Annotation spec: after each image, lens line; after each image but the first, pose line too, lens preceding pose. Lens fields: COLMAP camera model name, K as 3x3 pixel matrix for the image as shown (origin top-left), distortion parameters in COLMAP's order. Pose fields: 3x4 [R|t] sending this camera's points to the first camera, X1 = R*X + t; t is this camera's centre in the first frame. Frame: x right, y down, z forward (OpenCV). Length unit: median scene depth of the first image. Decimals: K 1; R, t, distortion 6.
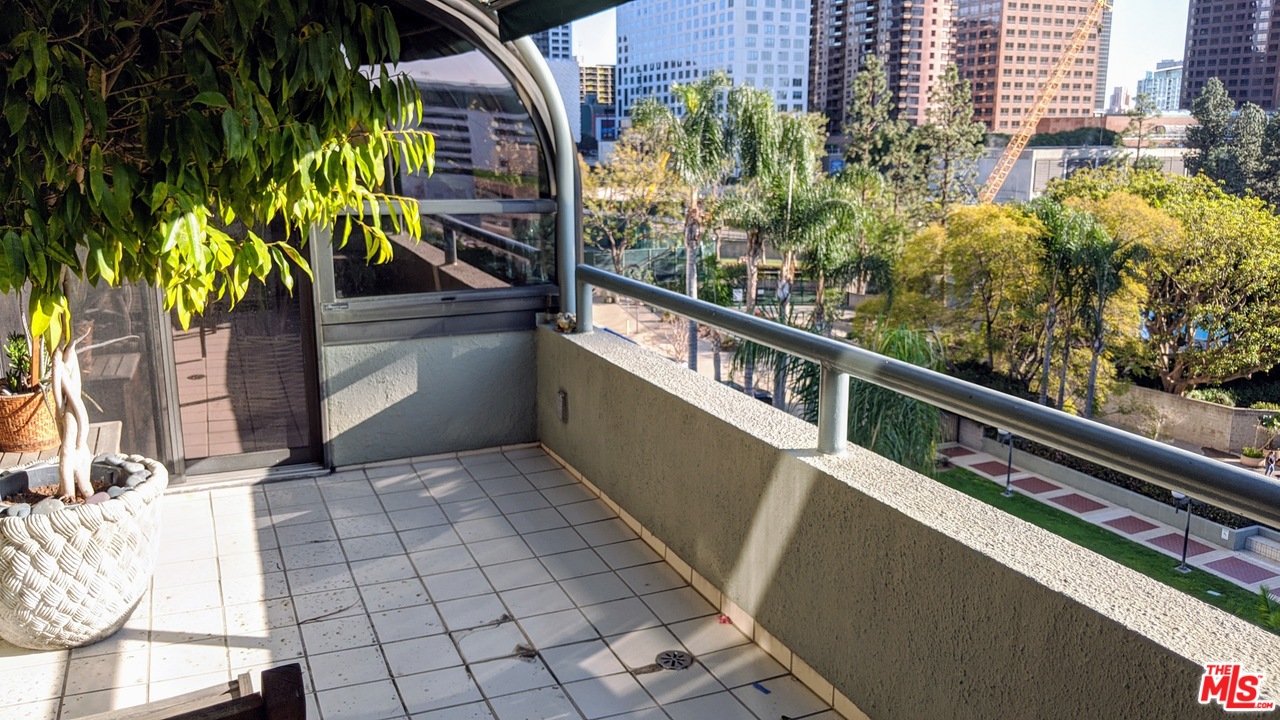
lens RADIAL K [[1026.0, 0, 640.0], [0, 1026.0, 360.0], [0, 0, 1]] dist [0.130390, -0.232338]
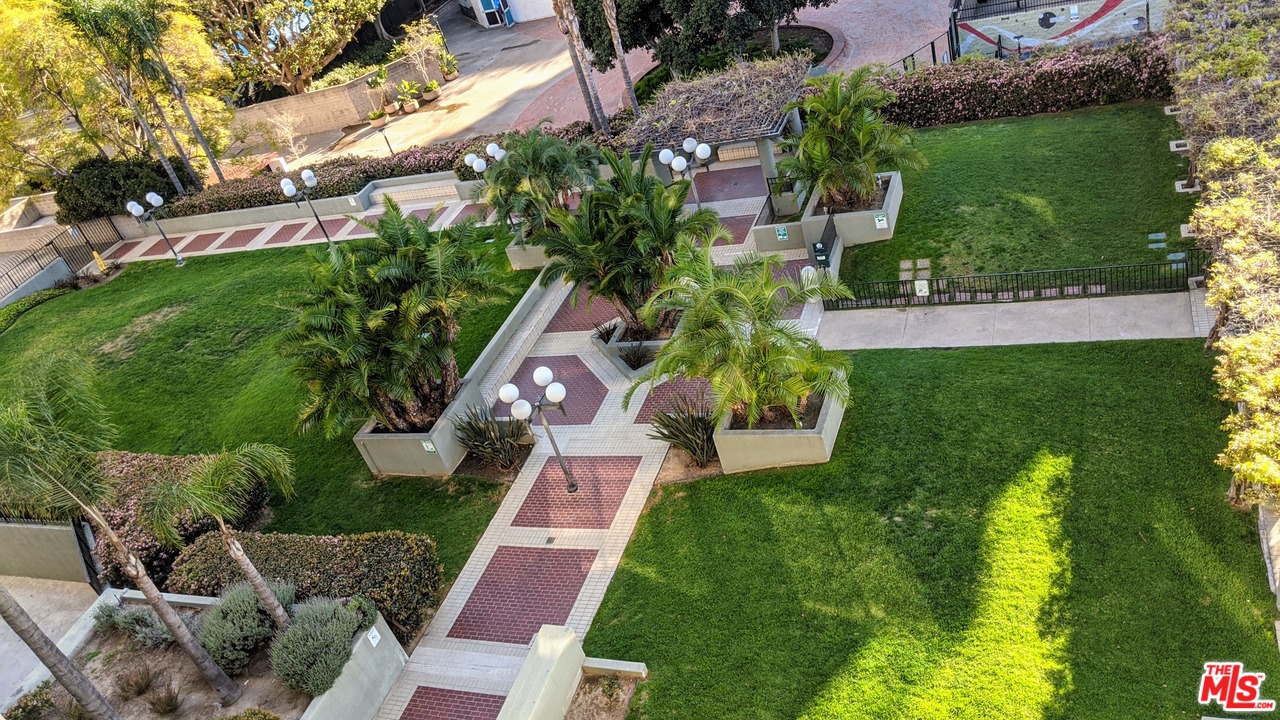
lens RADIAL K [[1026.0, 0, 640.0], [0, 1026.0, 360.0], [0, 0, 1]] dist [0.130390, -0.232338]
pose [[0.658533, -0.562485, 0.499945, 0.072726], [0.425407, 0.826245, 0.369253, 0.016998], [-0.620776, -0.030486, 0.783395, -0.089764]]
